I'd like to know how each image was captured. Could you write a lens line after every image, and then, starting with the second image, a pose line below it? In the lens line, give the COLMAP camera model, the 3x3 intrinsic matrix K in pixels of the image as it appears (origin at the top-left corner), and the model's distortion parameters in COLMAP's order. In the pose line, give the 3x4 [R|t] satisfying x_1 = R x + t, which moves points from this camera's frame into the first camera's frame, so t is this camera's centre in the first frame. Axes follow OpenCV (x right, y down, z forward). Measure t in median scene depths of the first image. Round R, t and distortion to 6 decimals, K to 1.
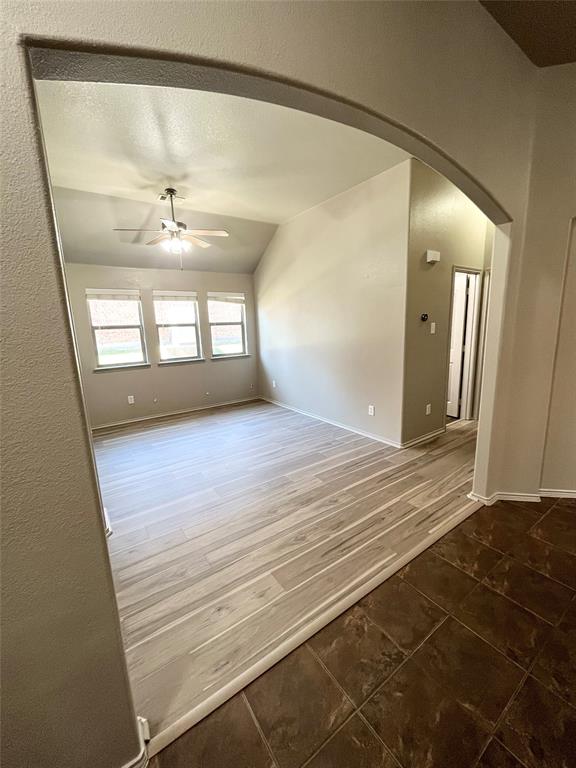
lens RADIAL K [[310.8, 0, 288.0], [0, 310.8, 384.0], [0, 0, 1]] dist [-0.001380, 0.000701]
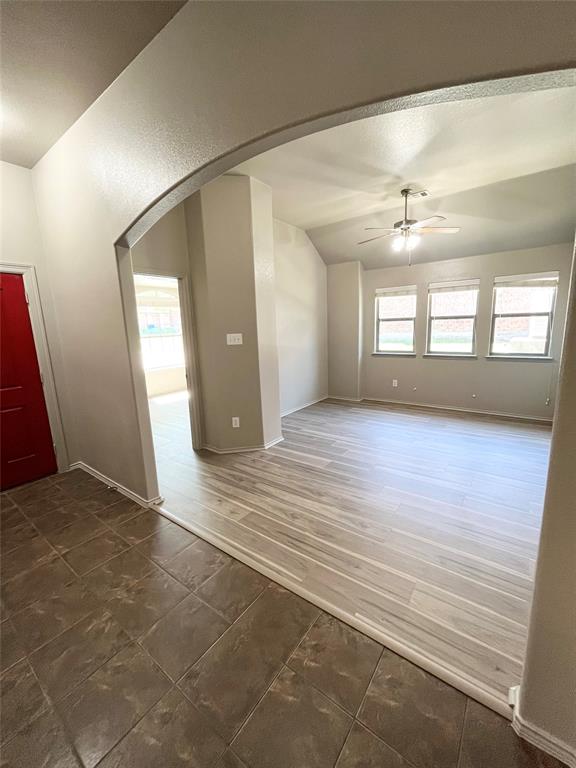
lens RADIAL K [[310.8, 0, 288.0], [0, 310.8, 384.0], [0, 0, 1]] dist [-0.001380, 0.000701]
pose [[0.318068, 0.201994, -0.926300, 0.461522], [-0.160000, 0.974462, 0.157556, -0.068181], [0.934469, 0.098095, 0.342264, 0.256345]]
